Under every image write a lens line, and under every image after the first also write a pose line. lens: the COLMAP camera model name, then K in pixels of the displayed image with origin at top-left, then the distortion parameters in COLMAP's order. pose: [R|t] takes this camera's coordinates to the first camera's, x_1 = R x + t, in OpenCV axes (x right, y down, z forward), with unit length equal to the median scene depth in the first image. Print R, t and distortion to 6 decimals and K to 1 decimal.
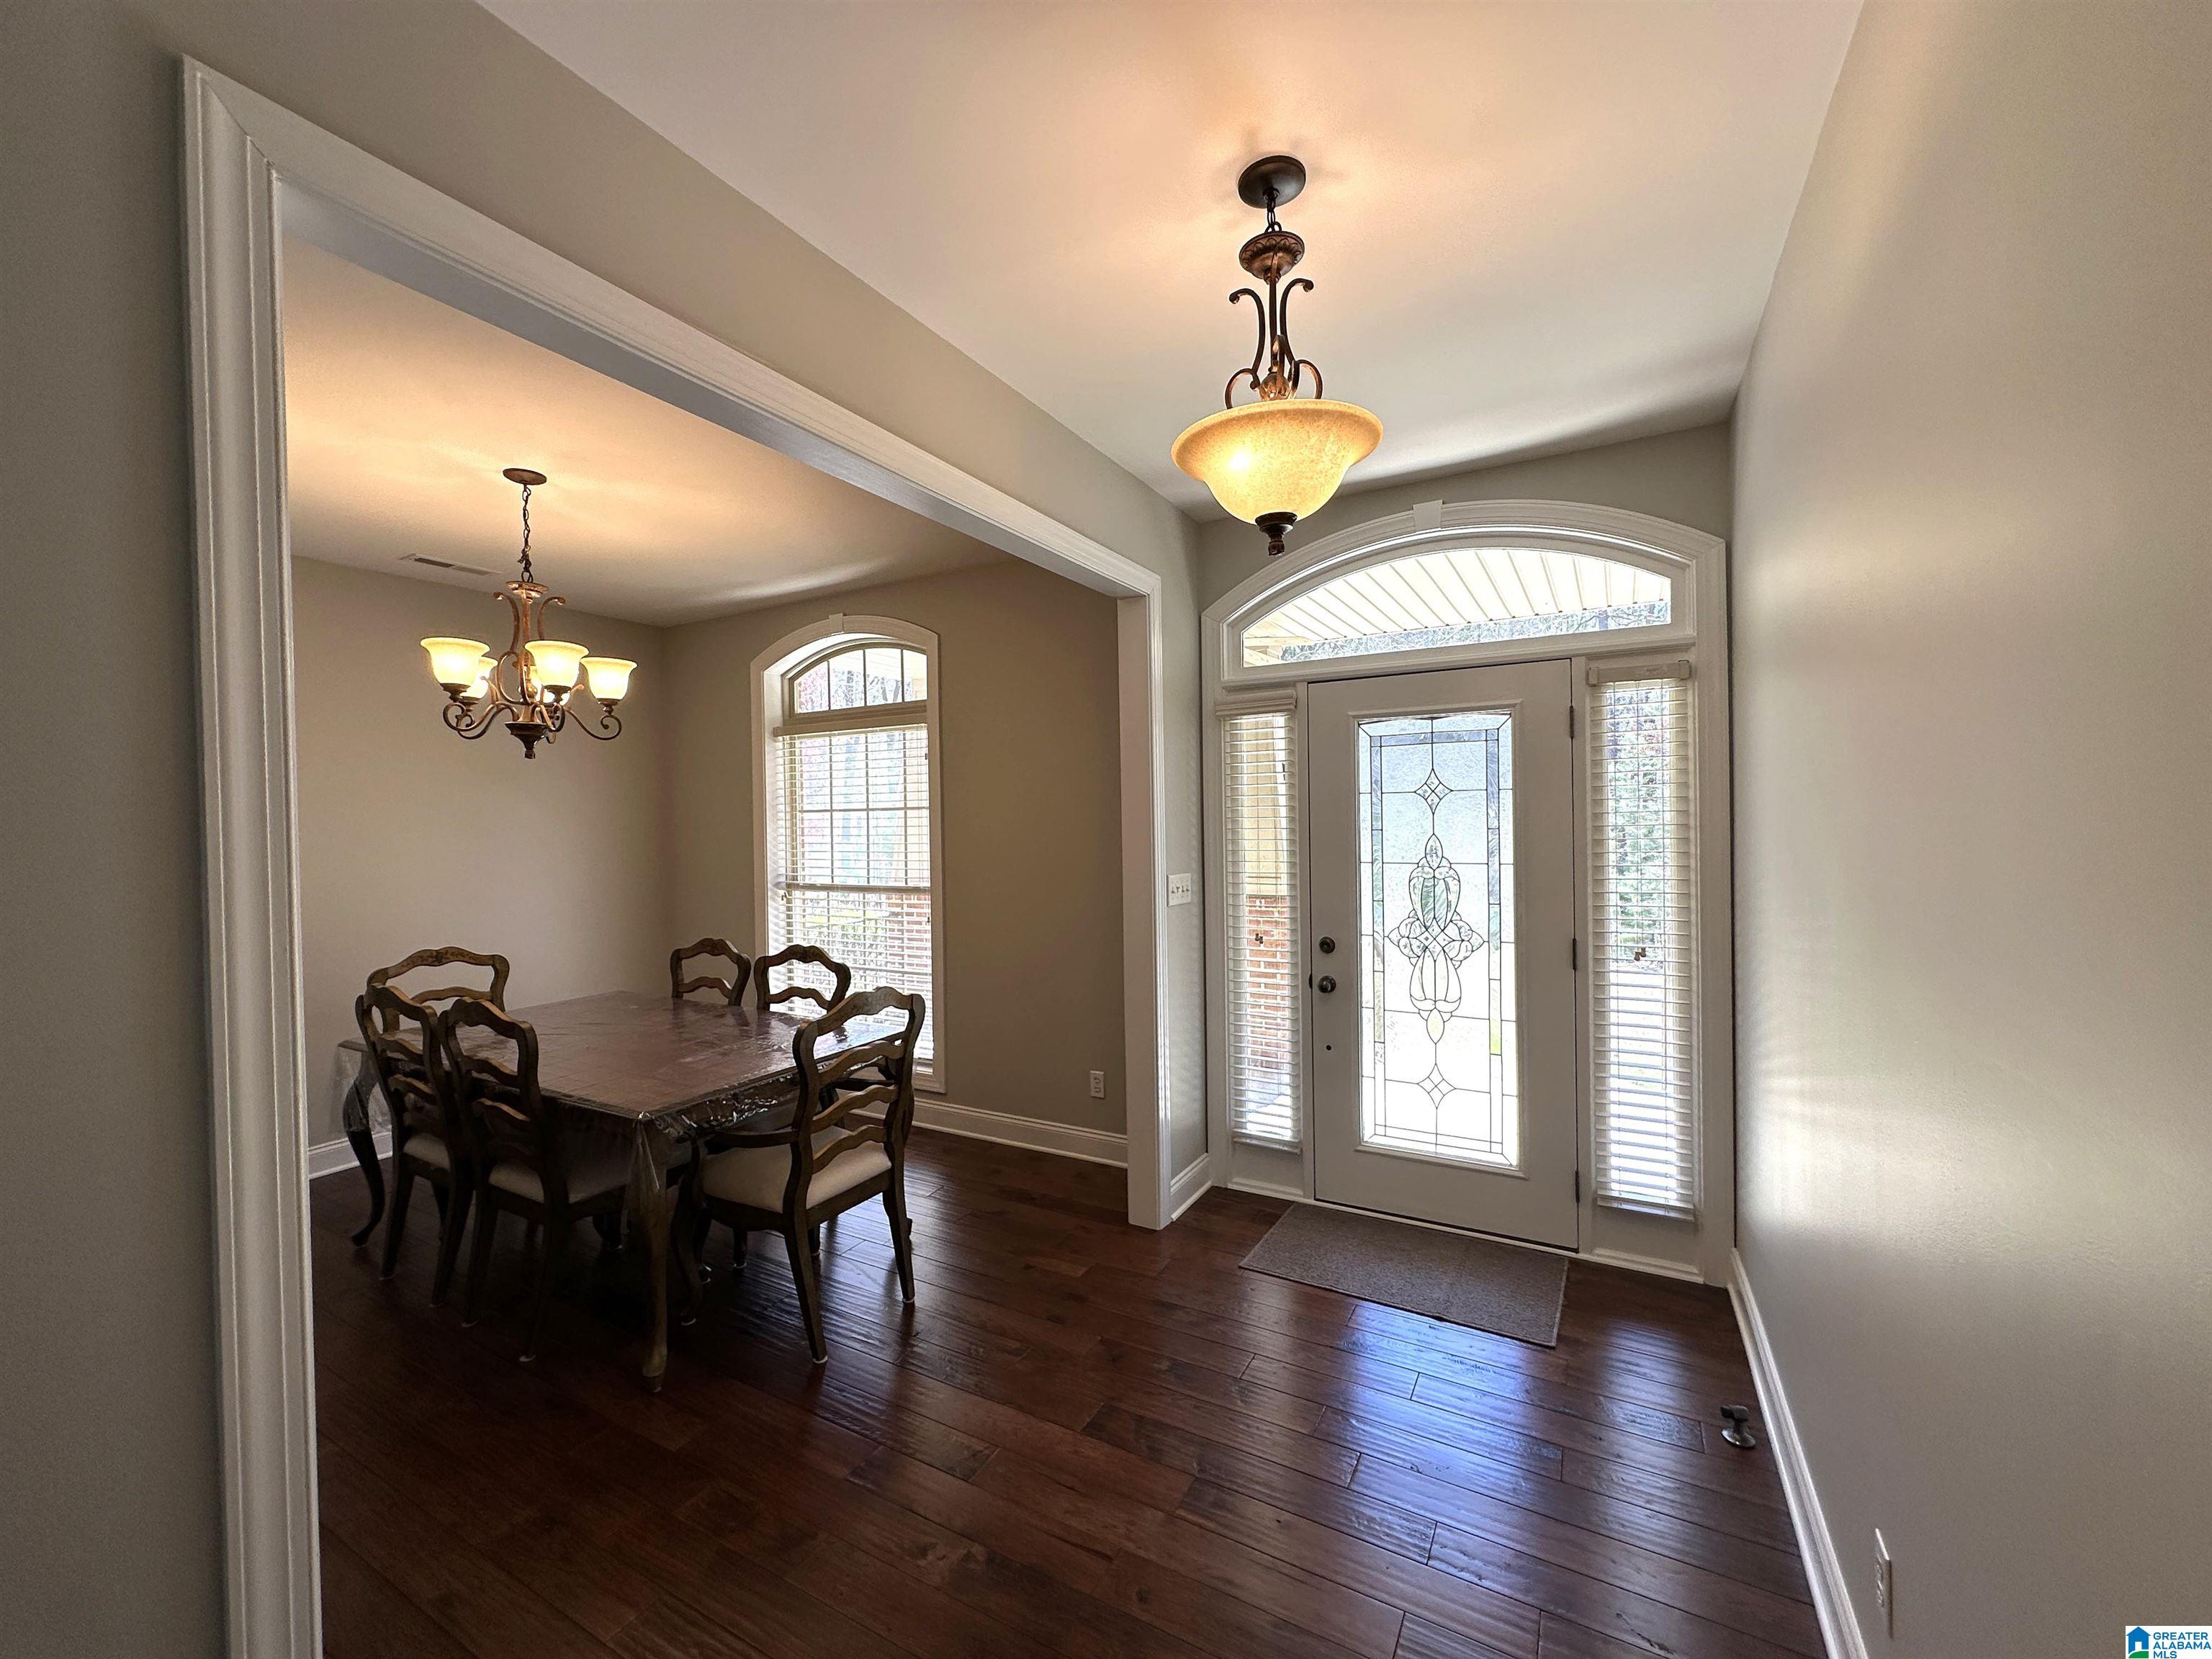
lens RADIAL K [[884.2, 0, 1108.9], [0, 884.2, 831.5], [0, 0, 1]] dist [-0.001154, 0.000084]
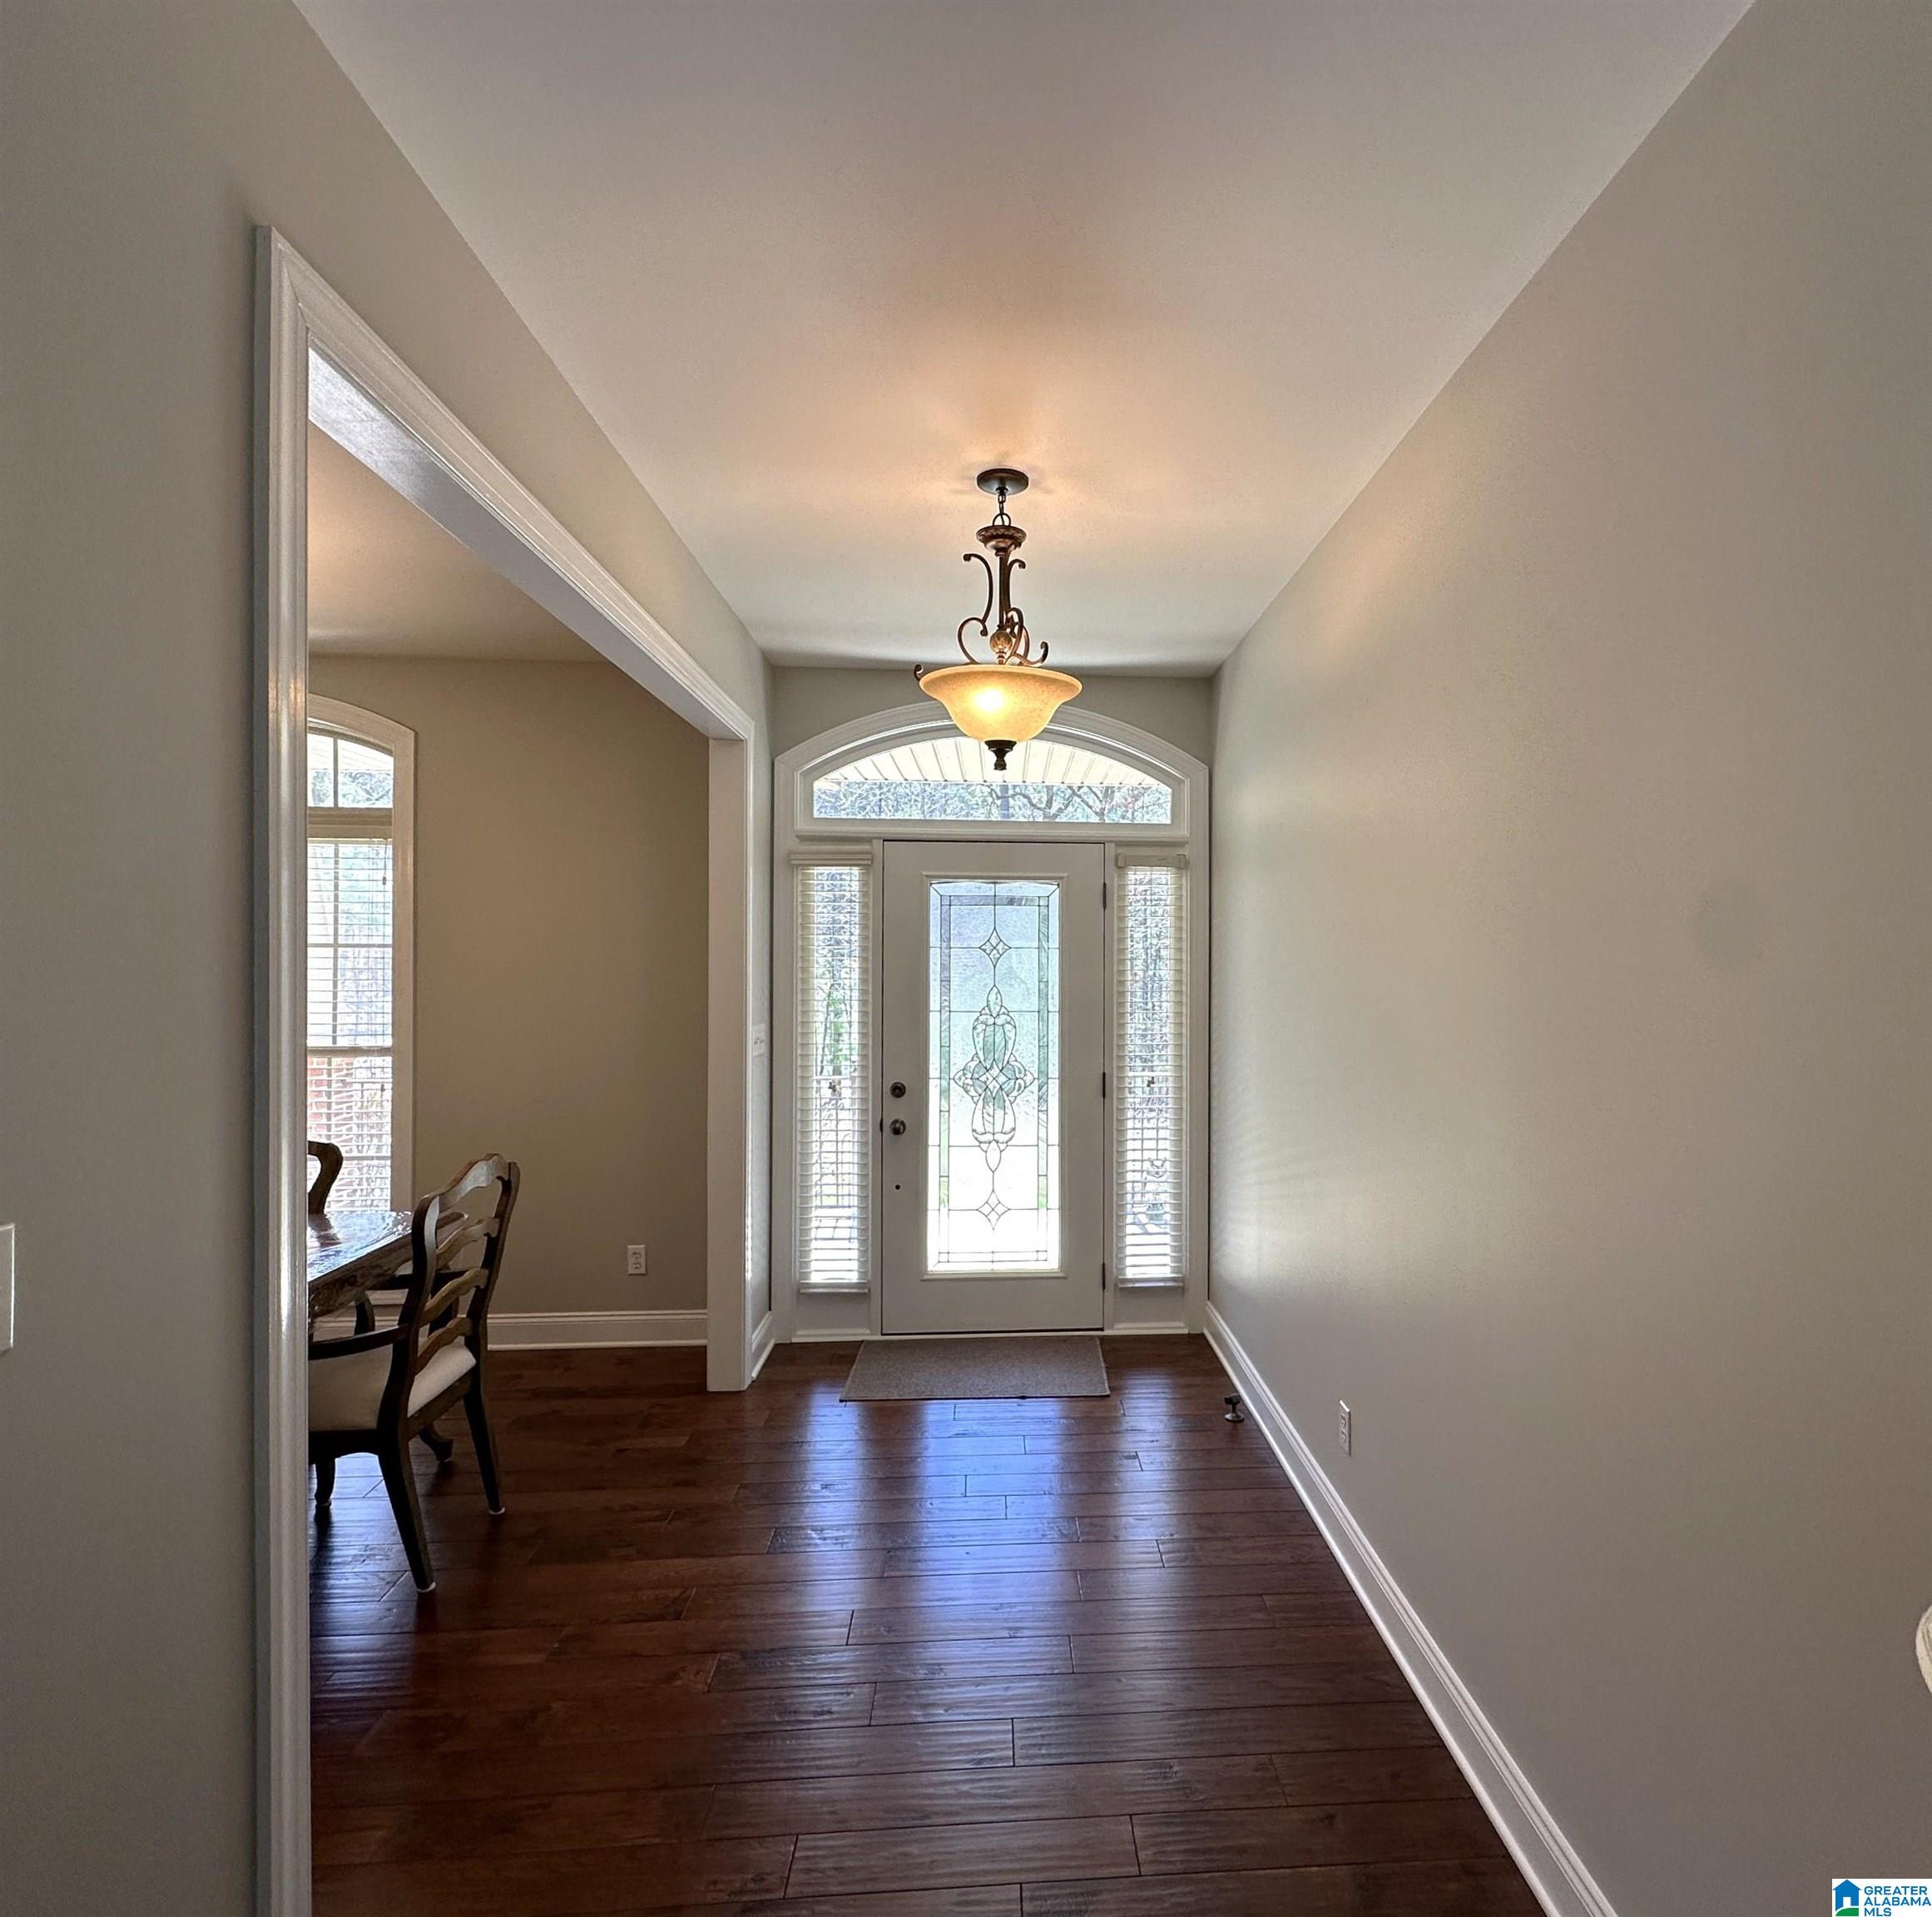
lens RADIAL K [[1263.3, 0, 967.1], [0, 1263.3, 954.1], [0, 0, 1]] dist [0.010178, 0.000366]
pose [[0.828267, 0.018821, 0.560018, -0.565115], [-0.012808, 0.999811, -0.014659, -0.013167], [-0.560187, 0.004969, 0.828351, -0.316380]]
